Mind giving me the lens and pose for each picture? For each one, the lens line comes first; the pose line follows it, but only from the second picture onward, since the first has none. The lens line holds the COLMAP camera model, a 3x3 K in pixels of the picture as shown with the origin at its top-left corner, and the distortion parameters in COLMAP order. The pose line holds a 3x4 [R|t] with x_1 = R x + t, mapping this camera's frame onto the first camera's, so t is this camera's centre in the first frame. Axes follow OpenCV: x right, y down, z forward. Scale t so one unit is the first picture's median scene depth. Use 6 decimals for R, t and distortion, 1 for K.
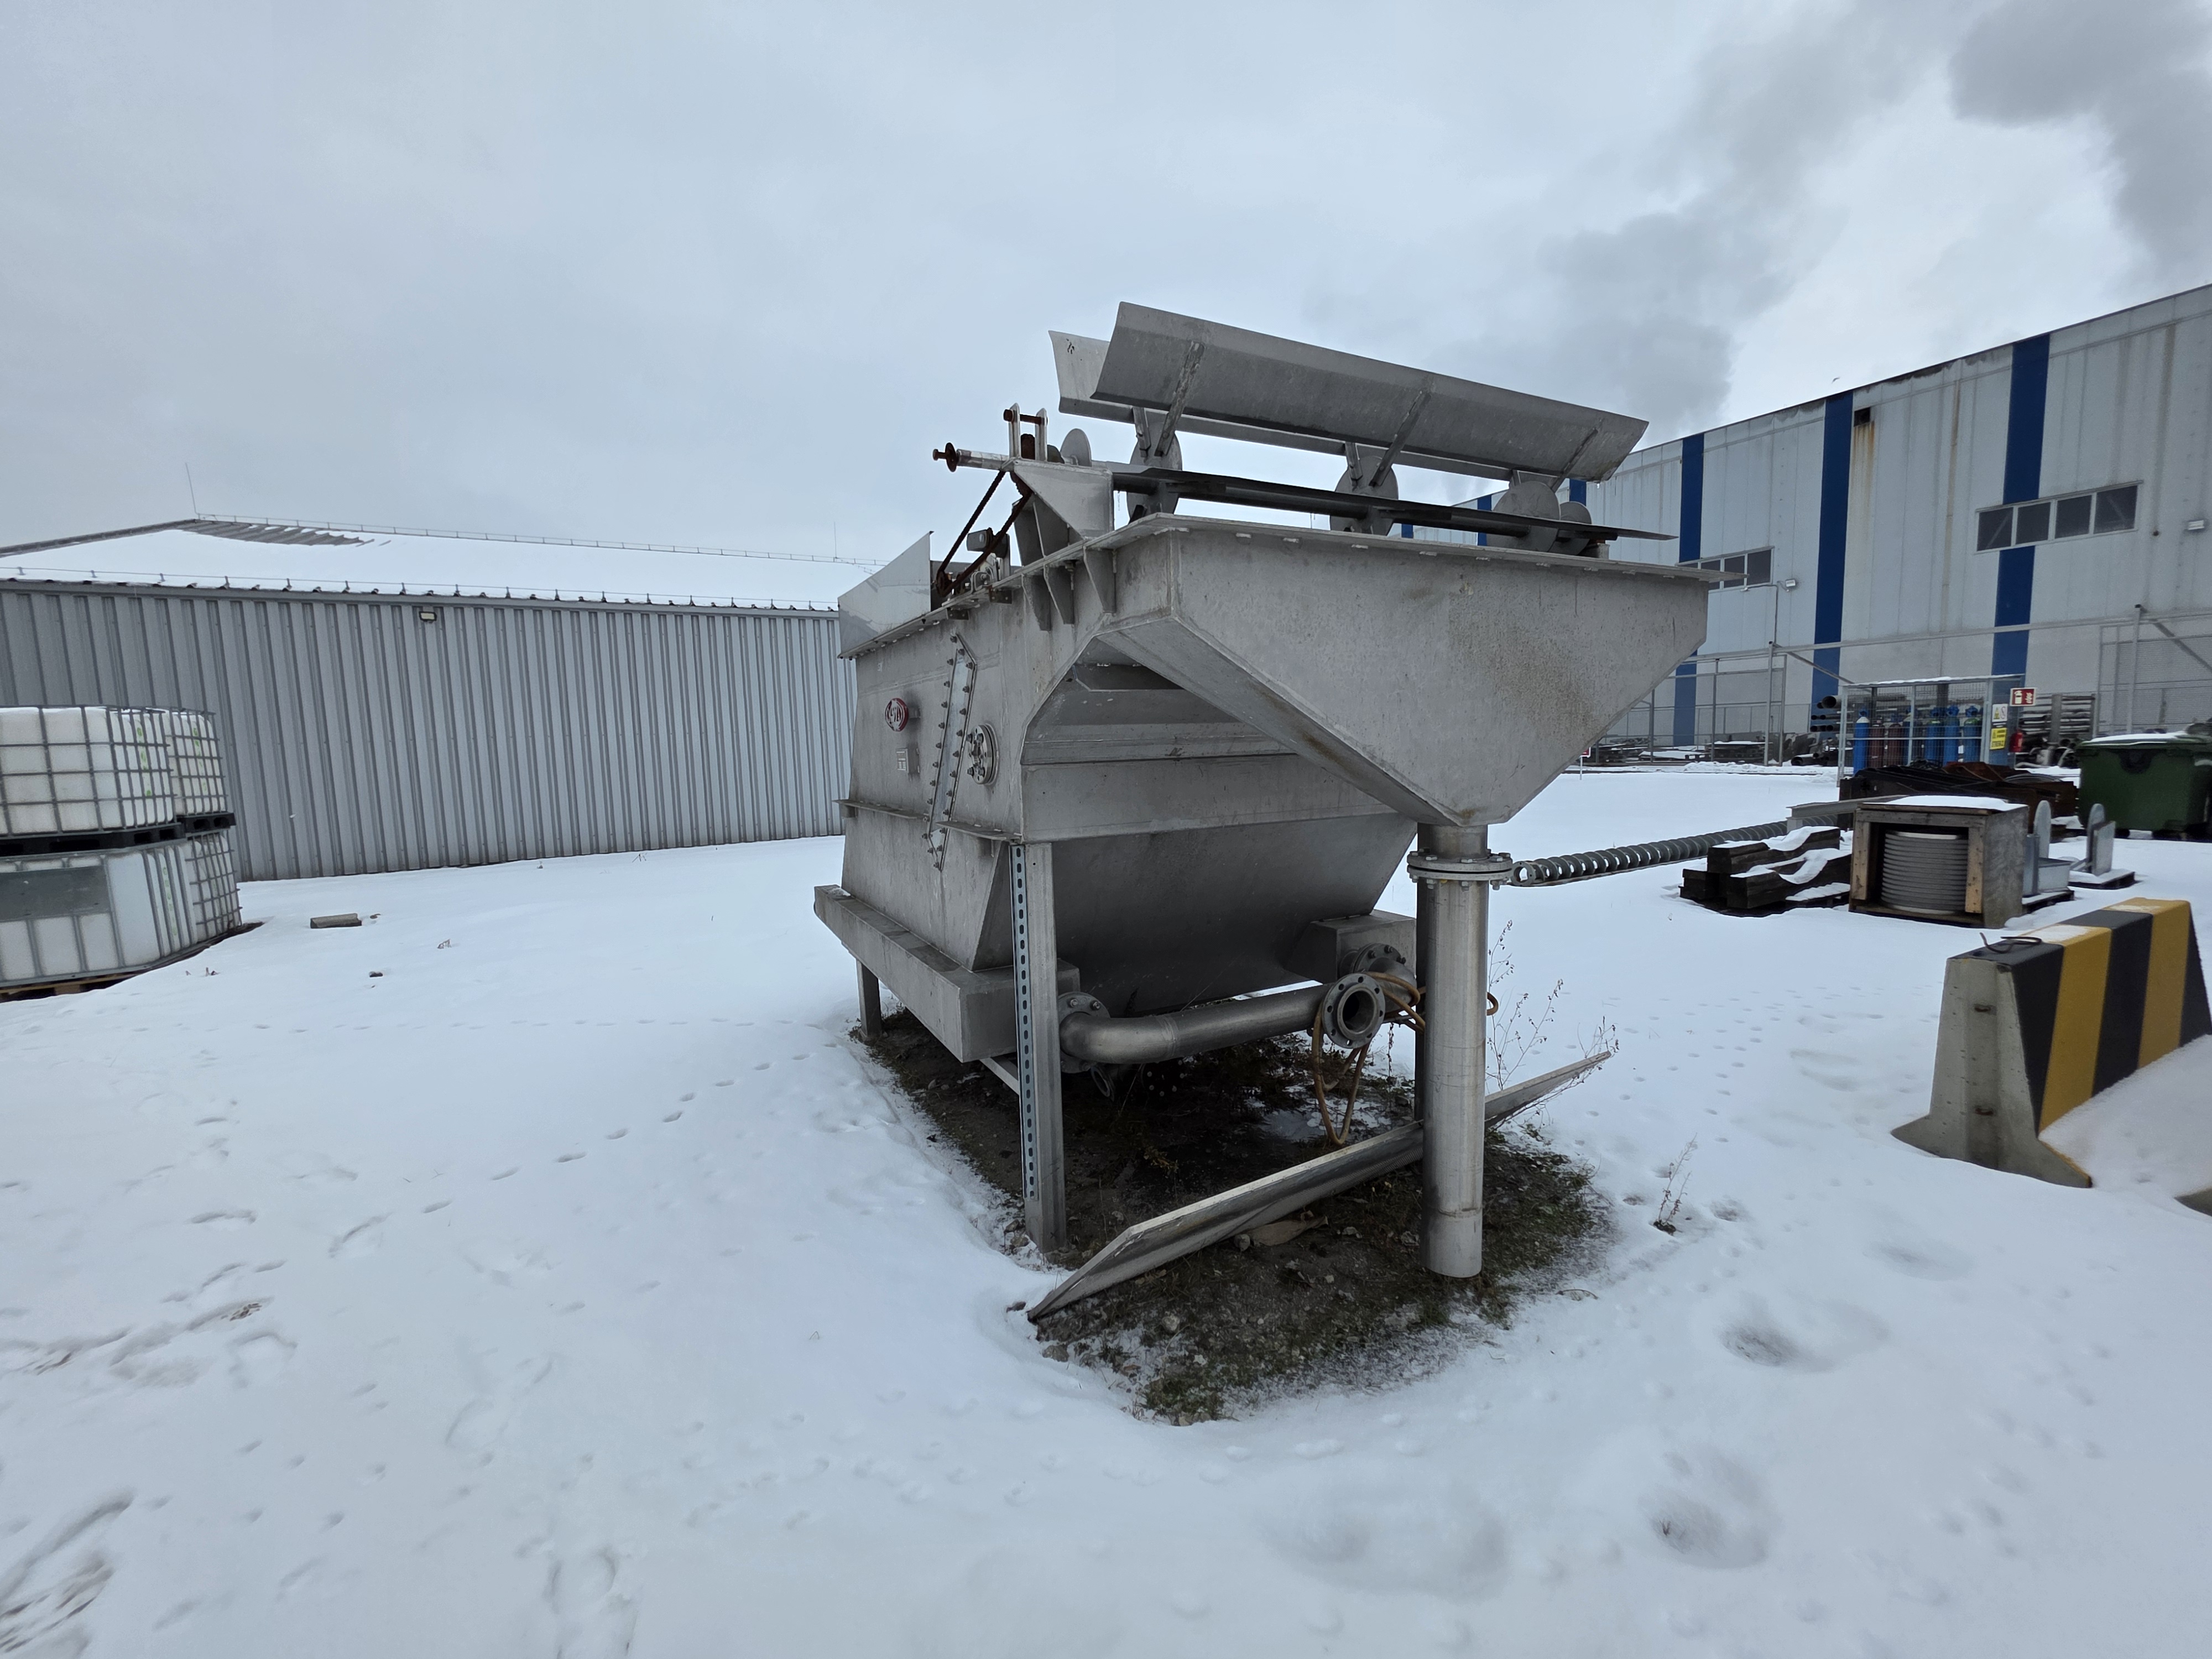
lens RADIAL K [[888.3, 0, 1106.0], [0, 888.3, 829.5], [0, 0, 1]] dist [-0.021492, 0.000114]
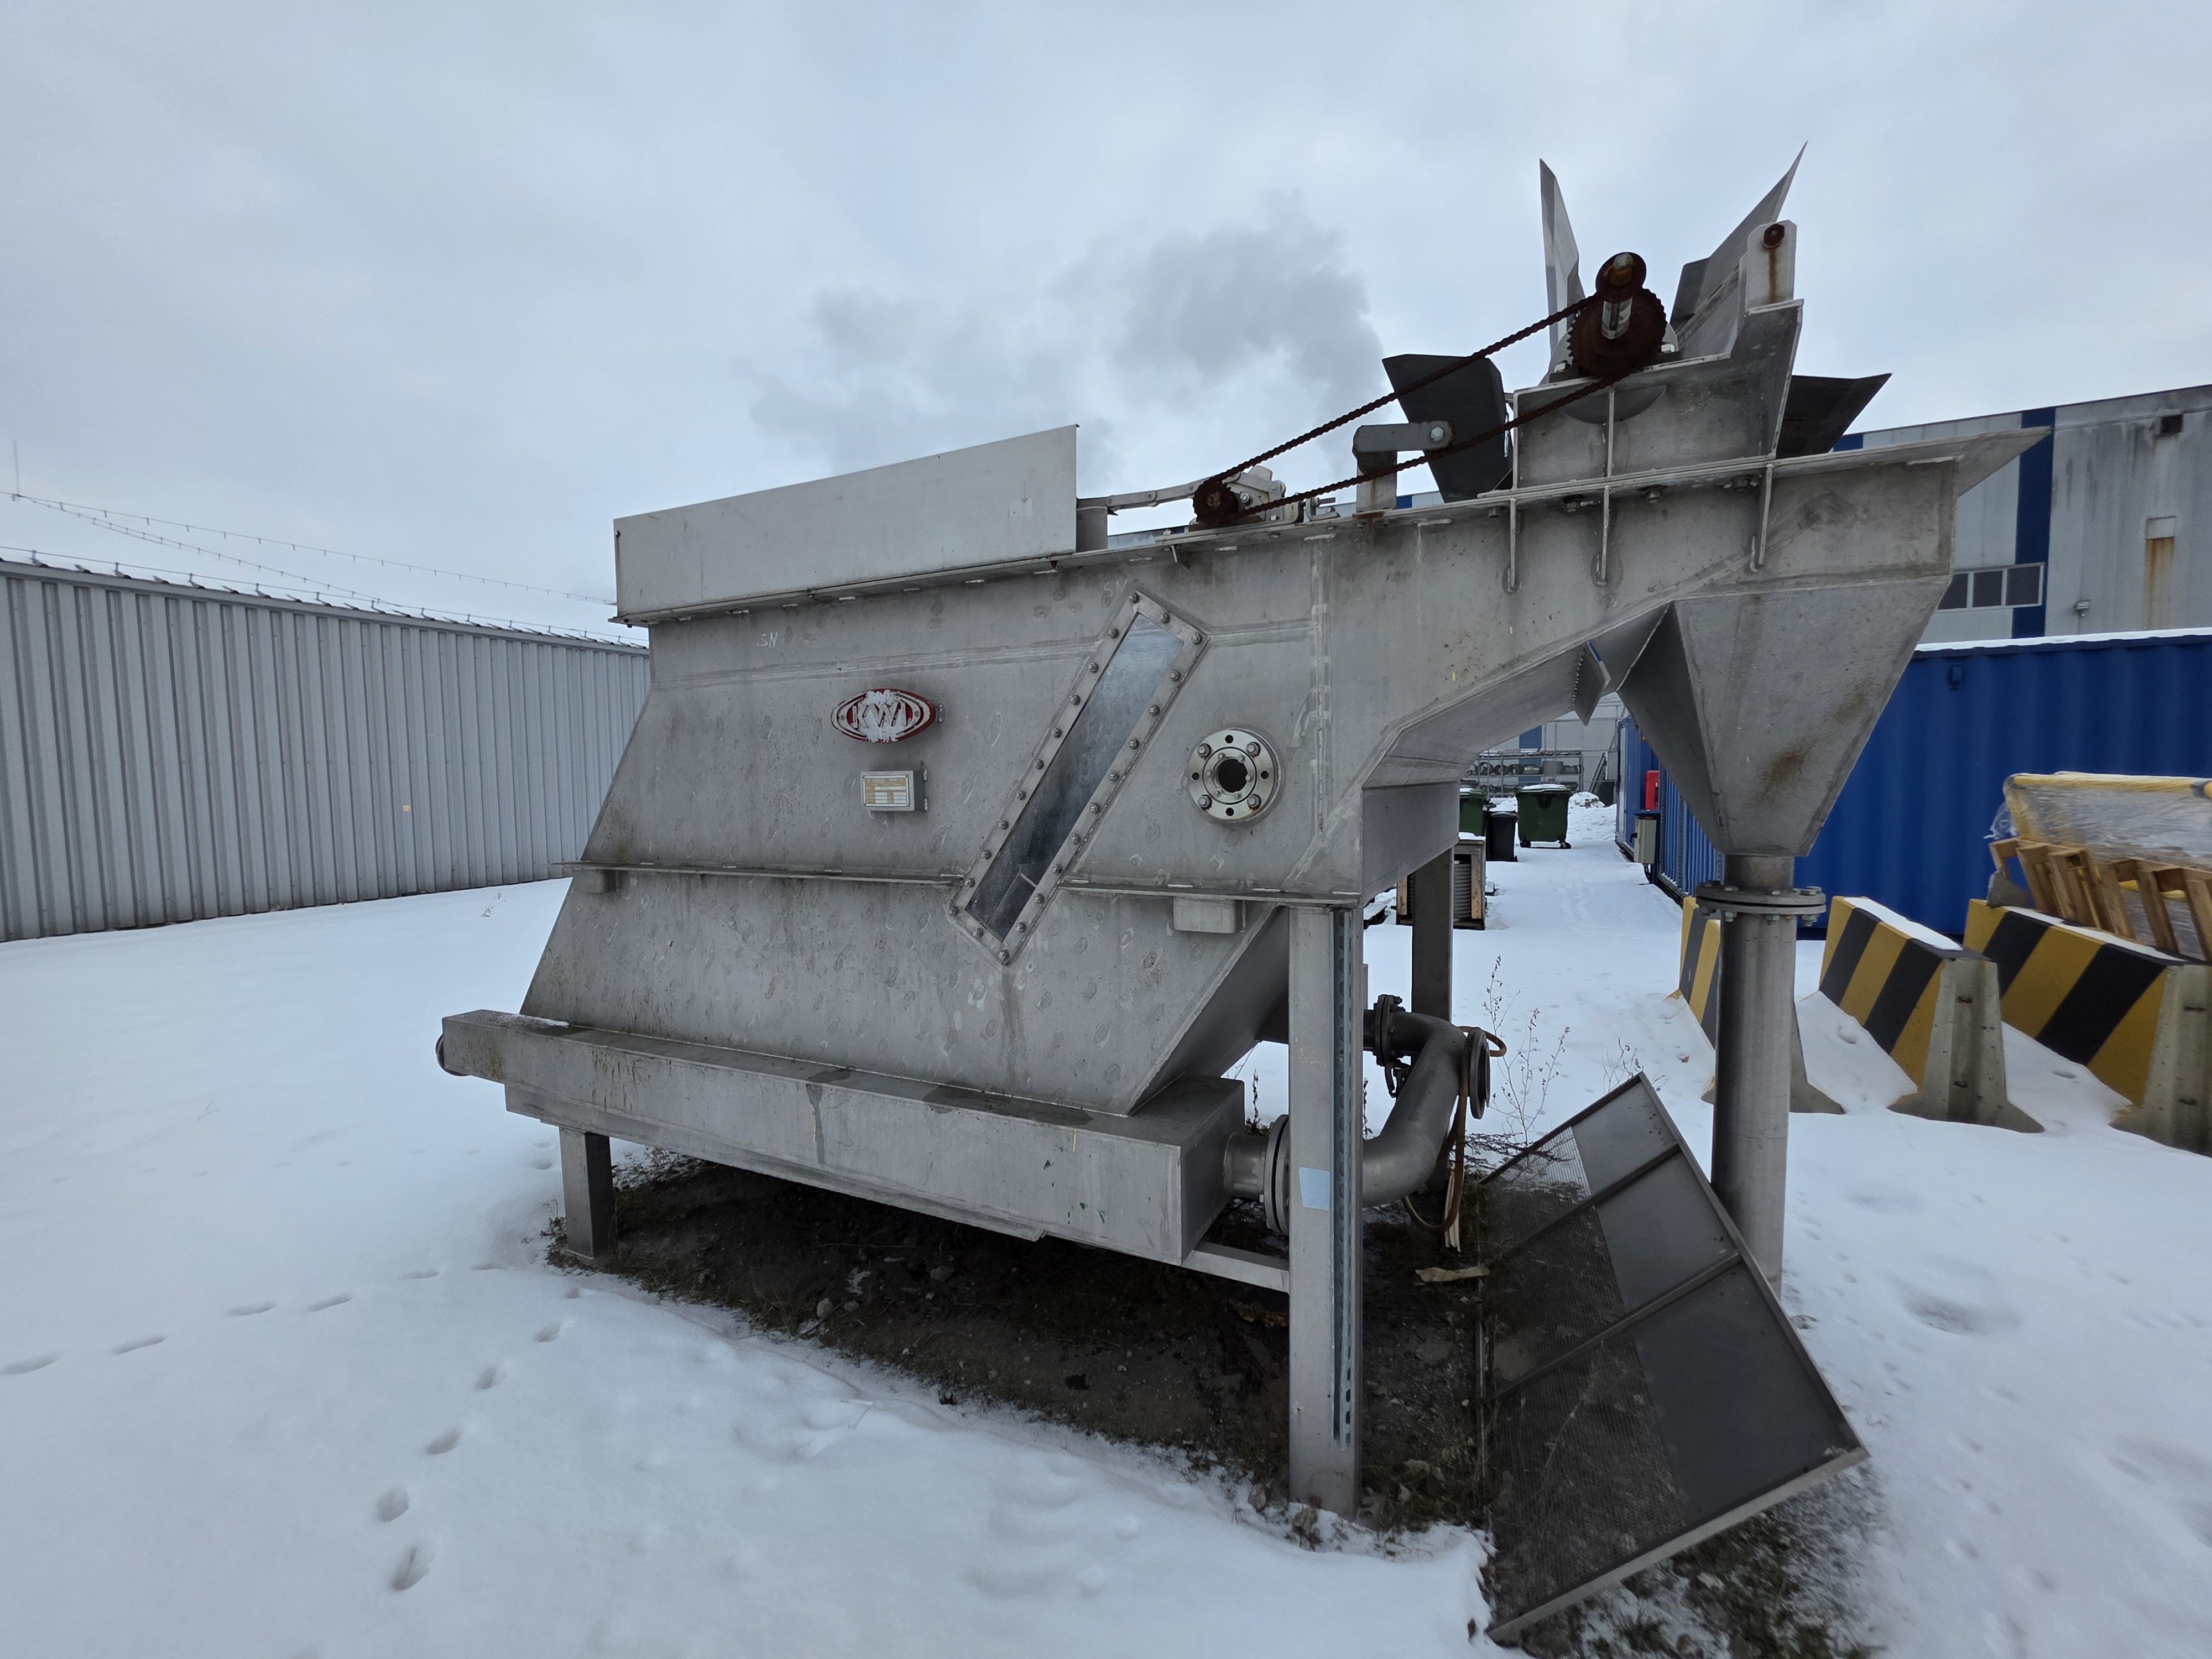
lens RADIAL K [[913.5, 0, 1106.0], [0, 913.5, 829.5], [0, 0, 1]] dist [-0.003145, 0.000041]
pose [[0.816341, -0.017064, 0.577318, -0.469960], [0.049749, 0.997926, -0.040850, -0.016921], [-0.575424, 0.062068, 0.815497, 0.396367]]
